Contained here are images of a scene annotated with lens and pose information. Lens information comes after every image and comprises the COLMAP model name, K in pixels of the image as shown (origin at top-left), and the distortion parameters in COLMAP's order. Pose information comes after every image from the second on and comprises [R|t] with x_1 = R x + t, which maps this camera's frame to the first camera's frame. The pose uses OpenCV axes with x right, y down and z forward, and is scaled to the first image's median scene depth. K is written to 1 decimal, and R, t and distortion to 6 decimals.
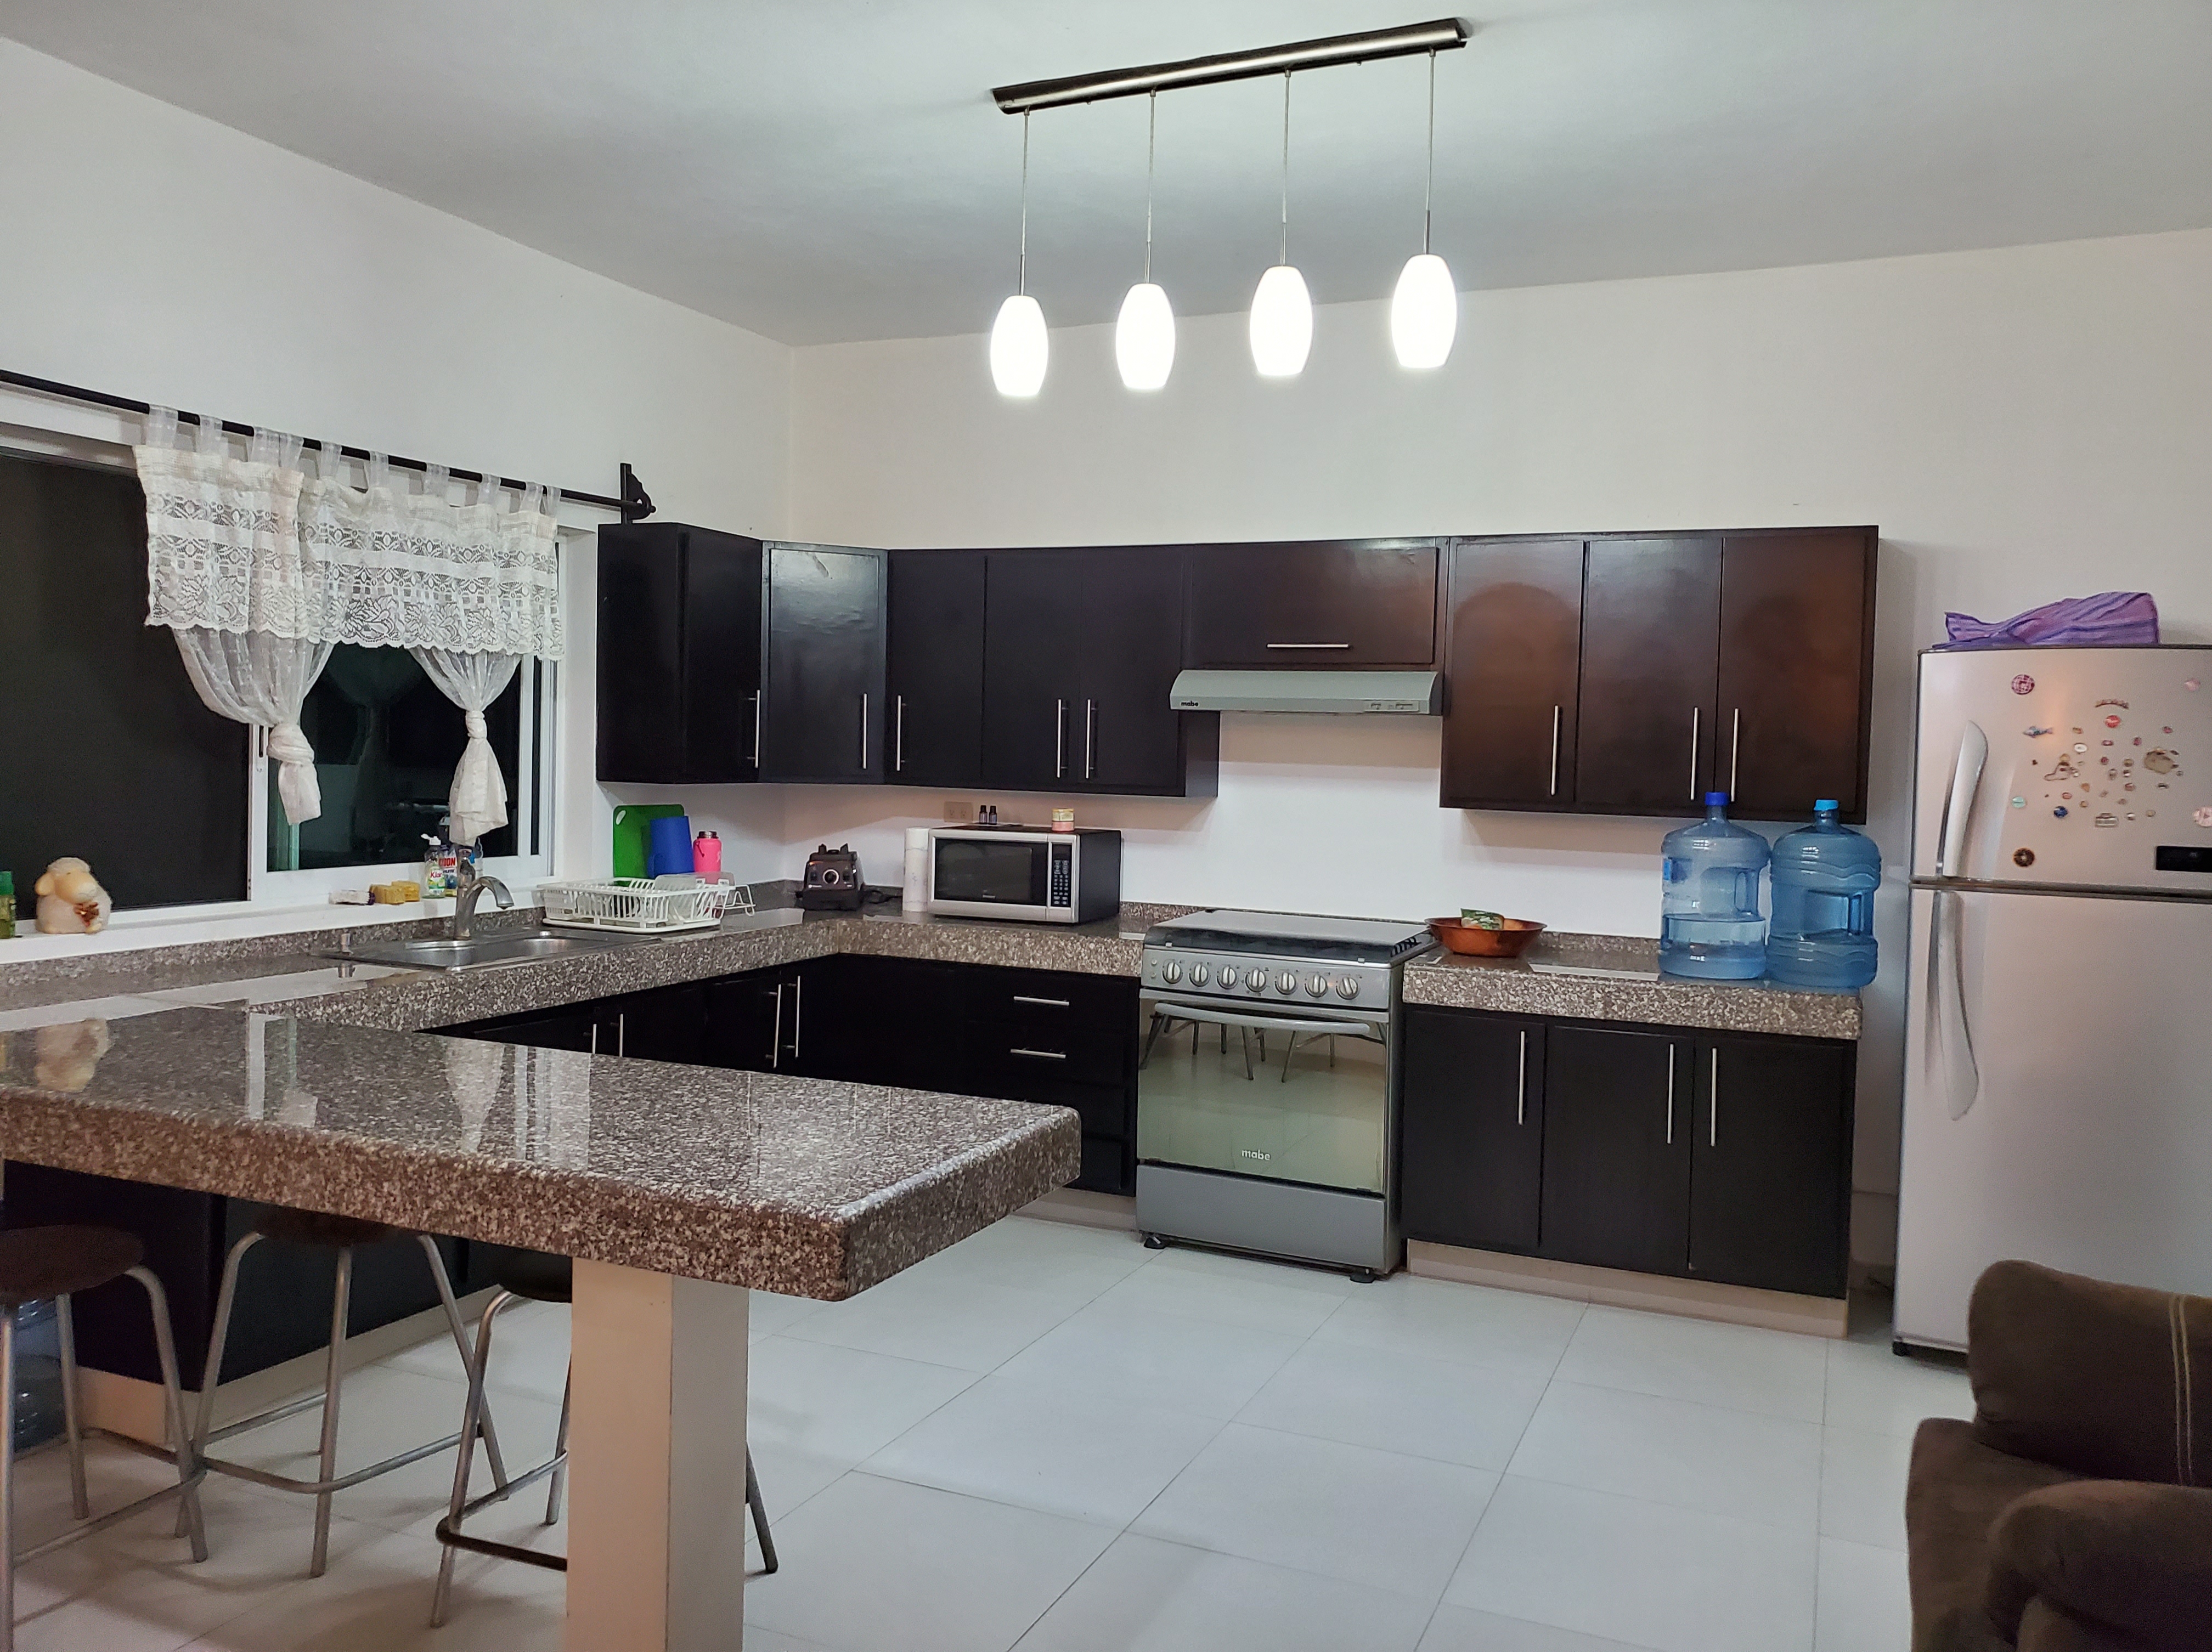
lens RADIAL K [[1715.6, 0, 1108.2], [0, 1715.6, 810.0], [0, 0, 1]] dist [0.011676, 0.011406]
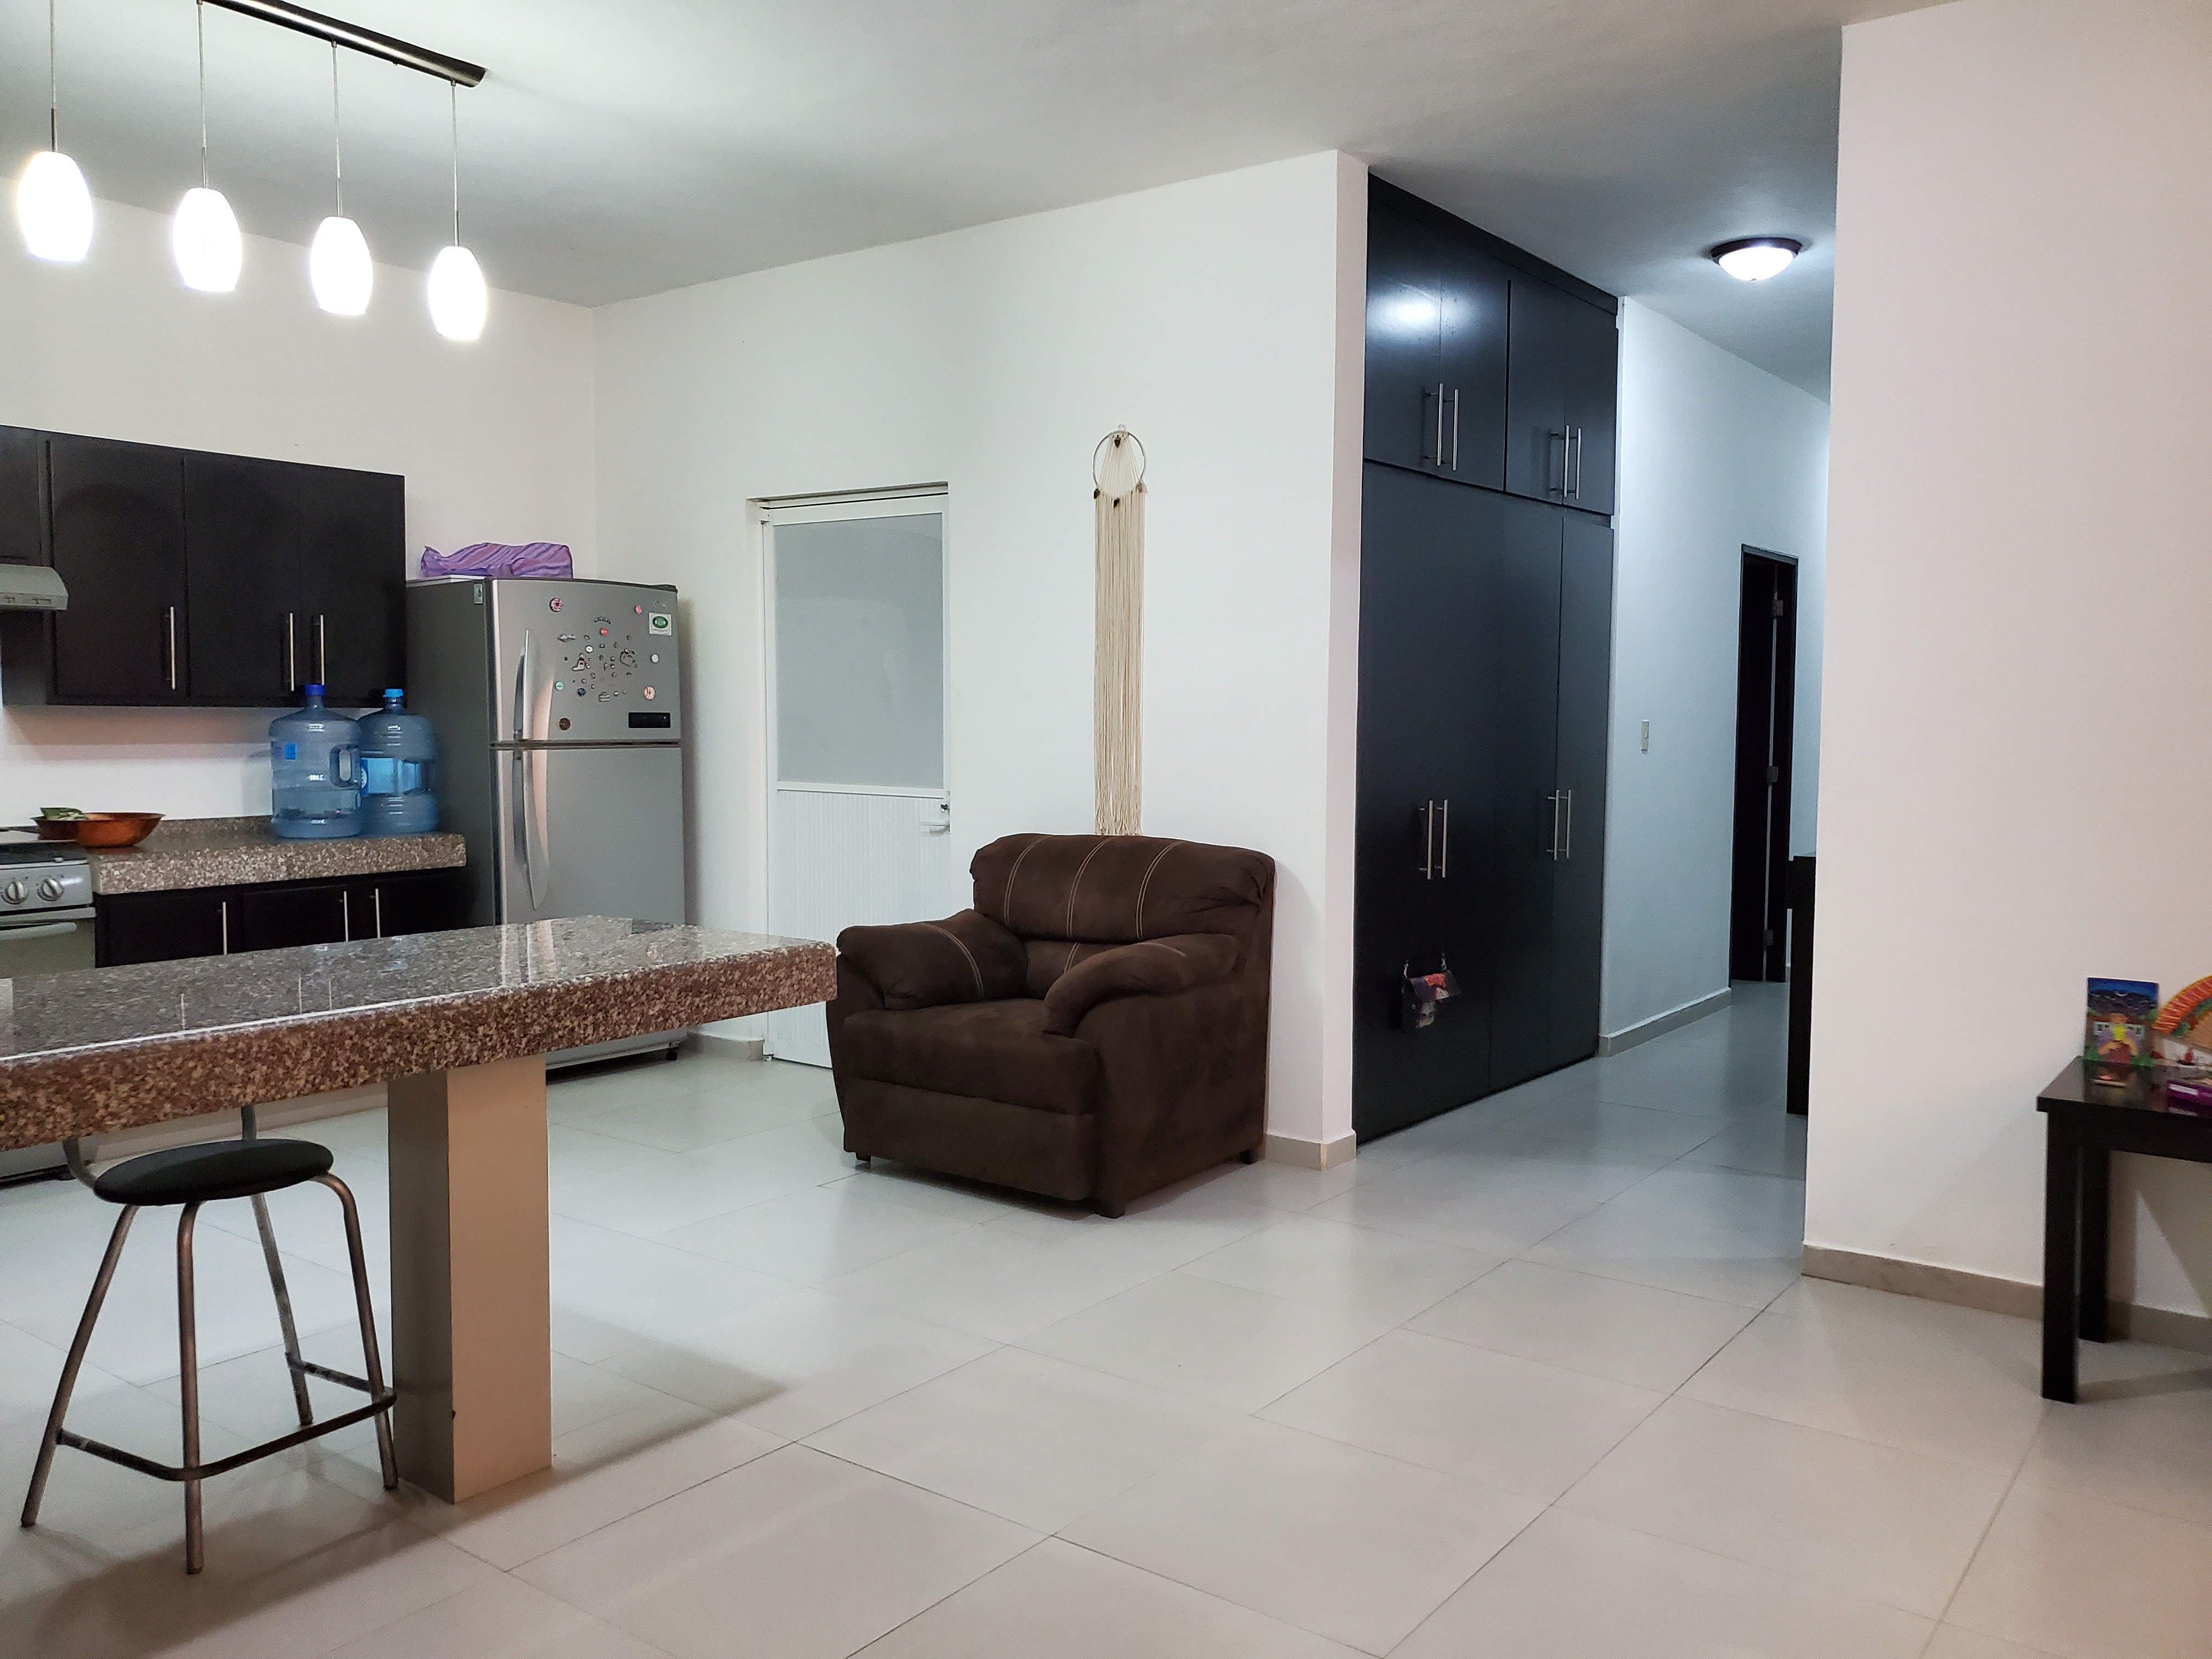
lens RADIAL K [[1715.8, 0, 1105.4], [0, 1715.8, 832.5], [0, 0, 1]] dist [0.011676, 0.011406]
pose [[0.234354, -0.094409, 0.967556, -1.145739], [0.035760, 0.995437, 0.088468, 0.009816], [-0.971493, 0.013867, 0.236661, 0.297338]]
